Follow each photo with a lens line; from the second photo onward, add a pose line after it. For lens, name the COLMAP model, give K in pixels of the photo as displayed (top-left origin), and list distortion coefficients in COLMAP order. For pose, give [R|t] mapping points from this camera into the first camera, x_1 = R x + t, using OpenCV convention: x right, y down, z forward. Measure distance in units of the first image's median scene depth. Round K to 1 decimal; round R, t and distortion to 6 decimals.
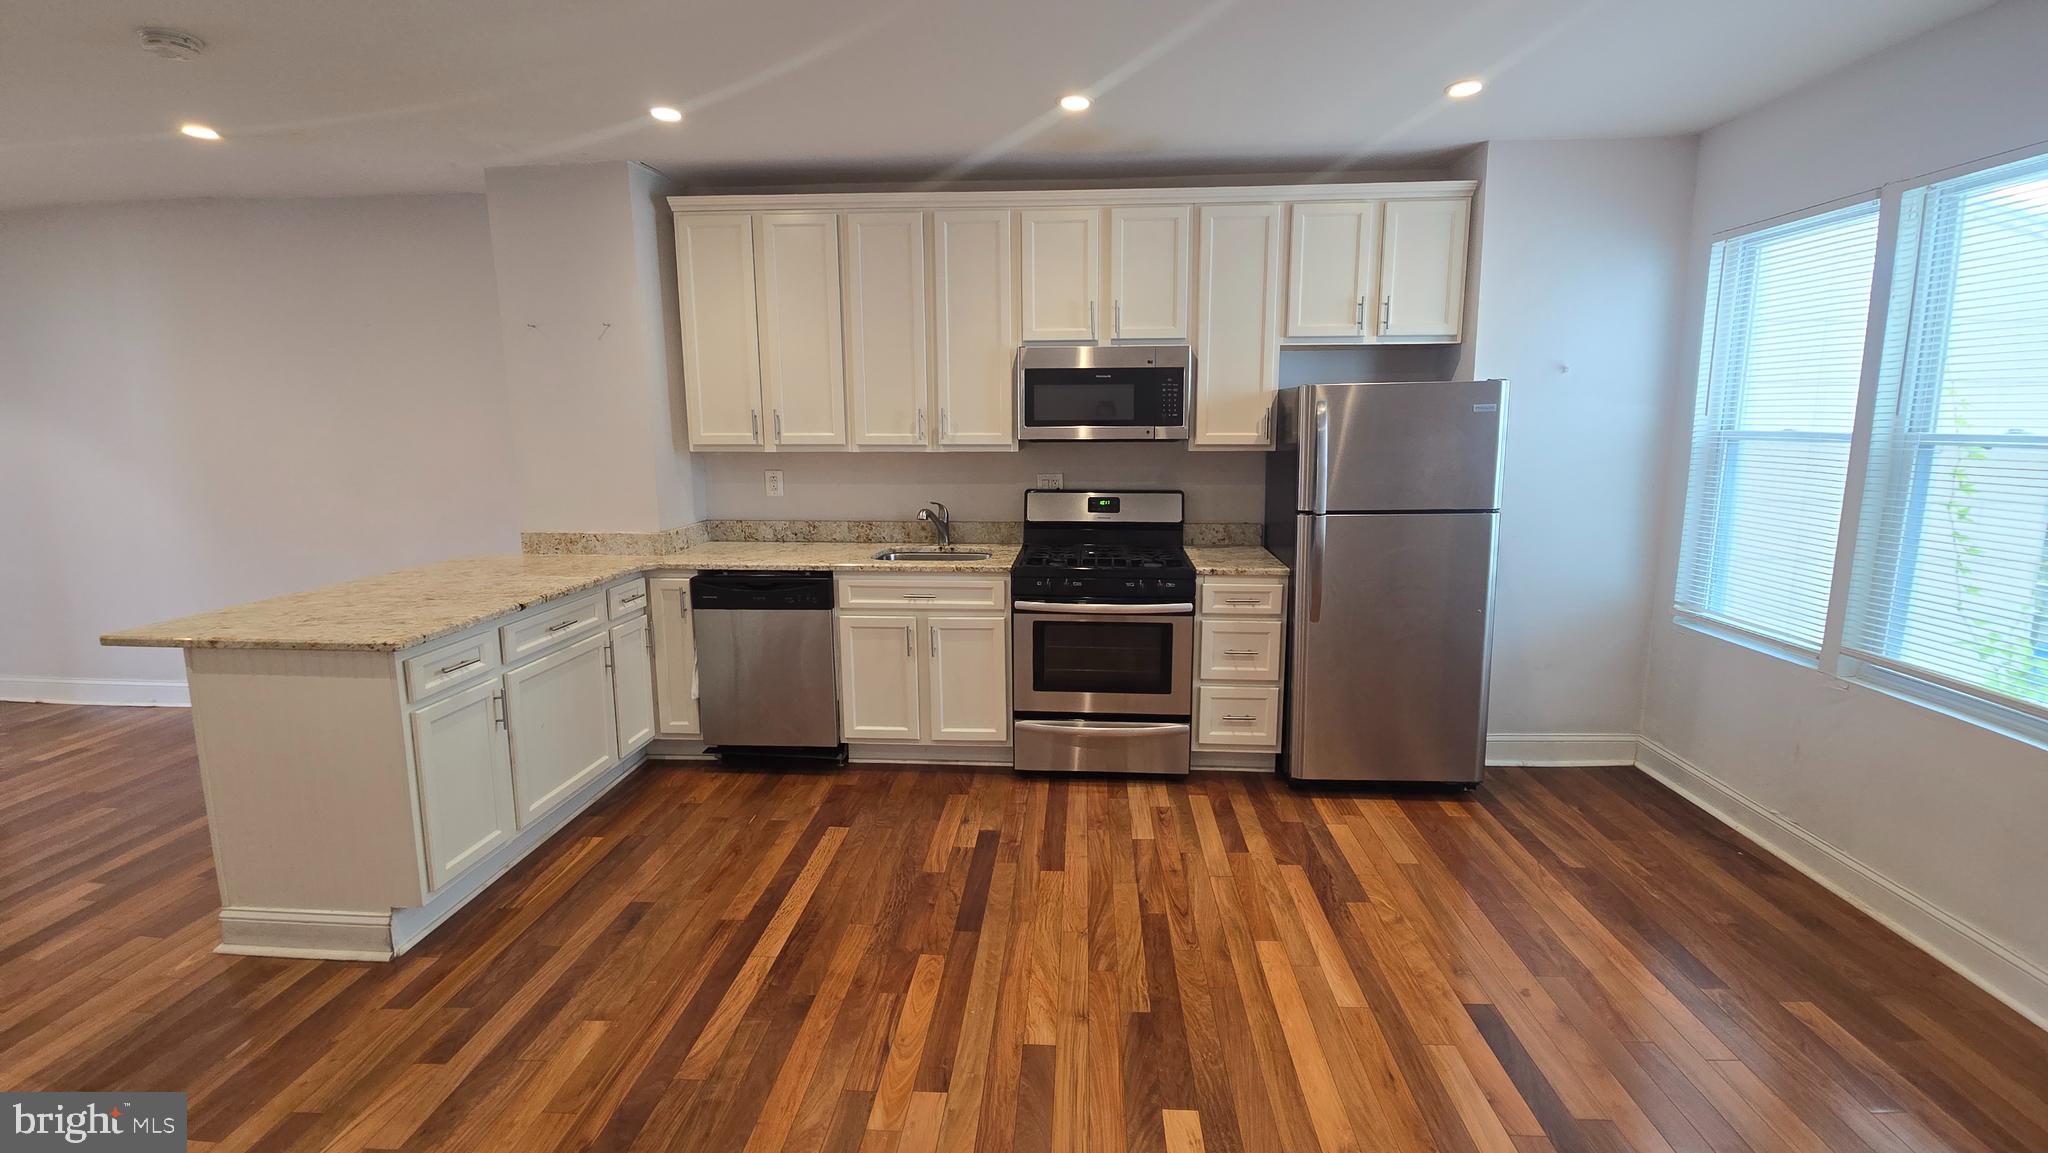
lens RADIAL K [[832.1, 0, 1029.0], [0, 832.1, 537.5], [0, 0, 1]] dist [0.001026, 0.000313]
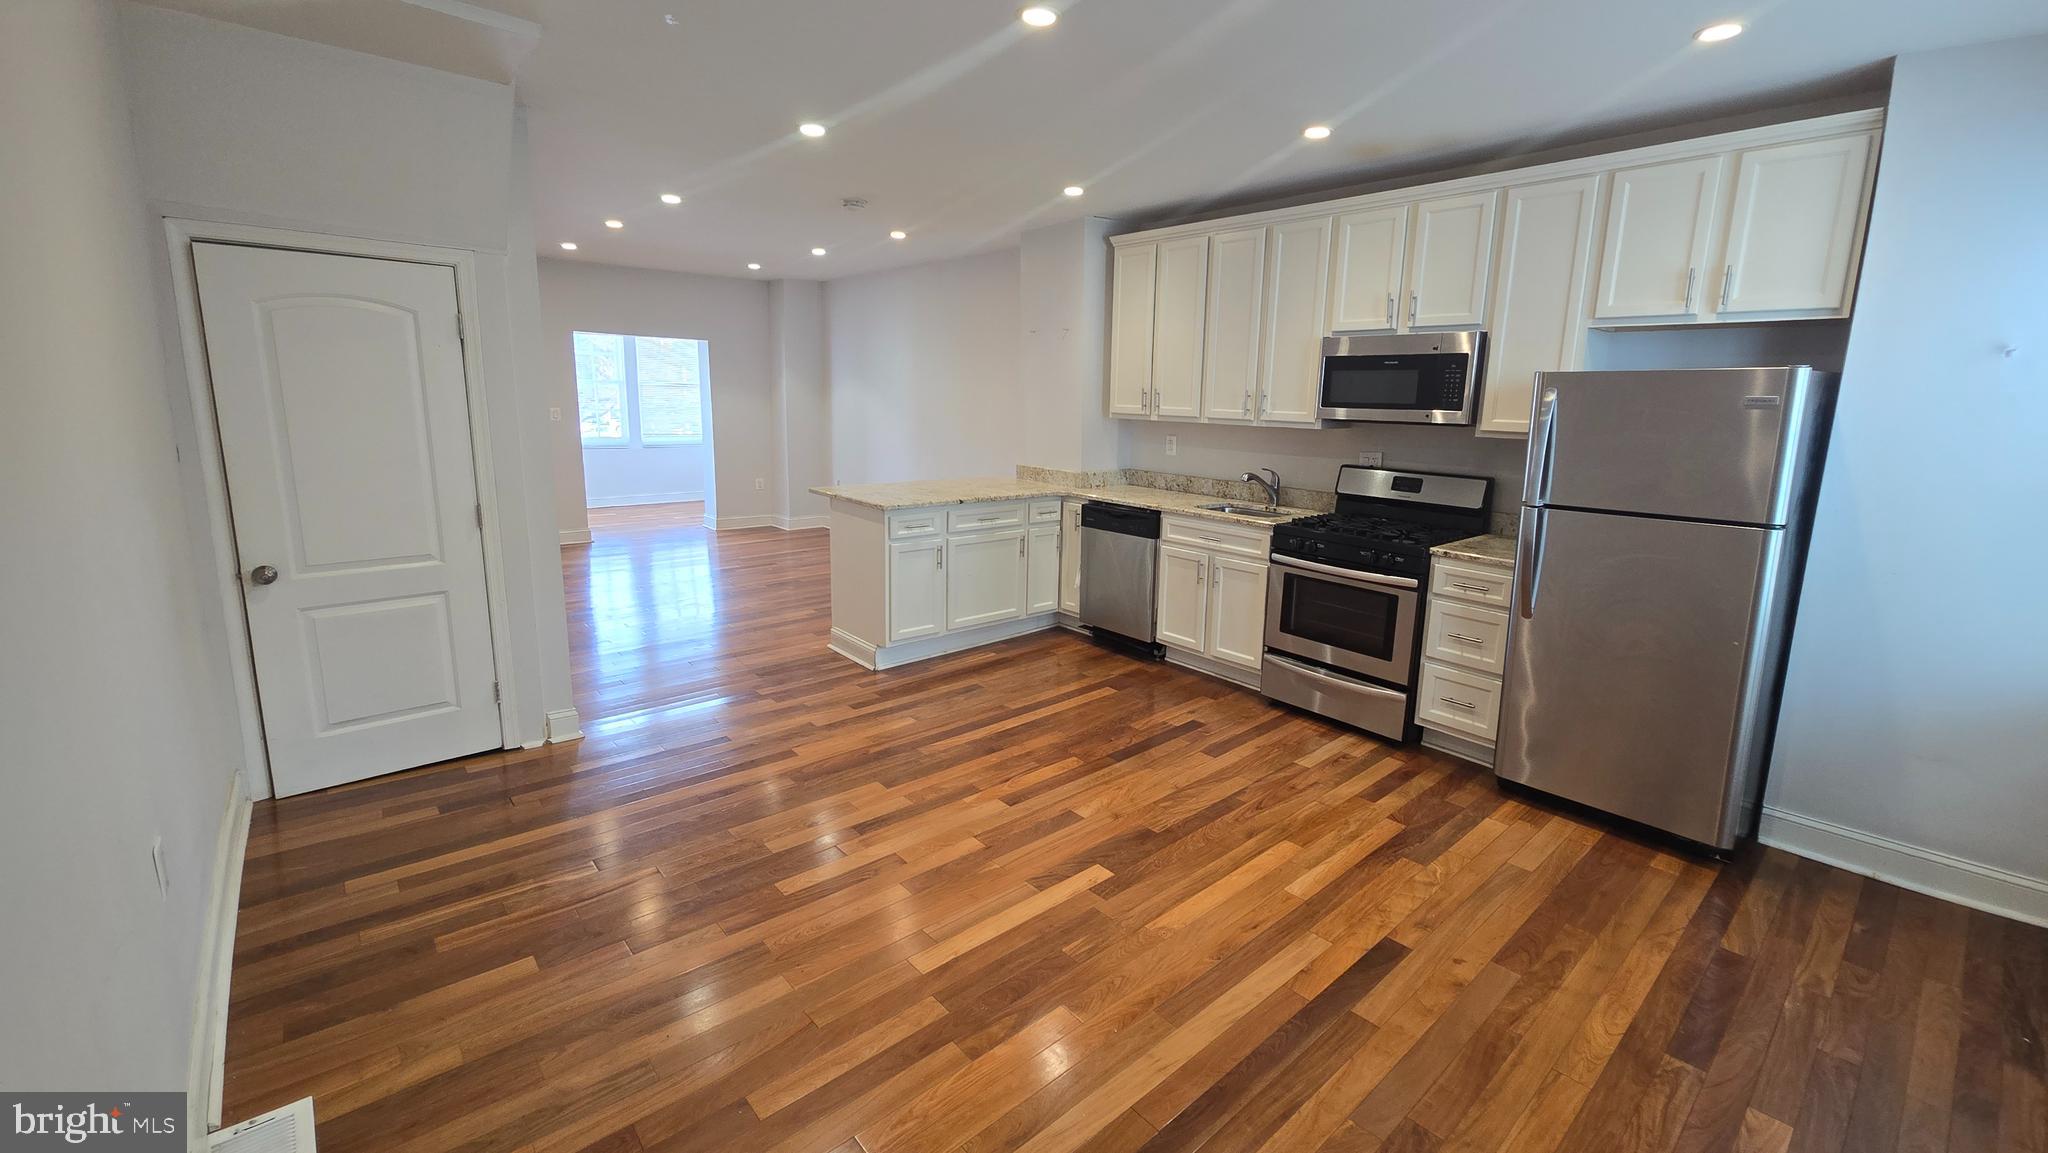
lens RADIAL K [[831.5, 0, 1041.6], [0, 831.5, 540.2], [0, 0, 1]] dist [0.020878, -0.011033]
pose [[0.705564, 0.144491, -0.693759, 0.568723], [-0.123820, 0.989069, 0.080070, 0.003461], [0.697745, 0.029407, 0.715743, -0.084487]]
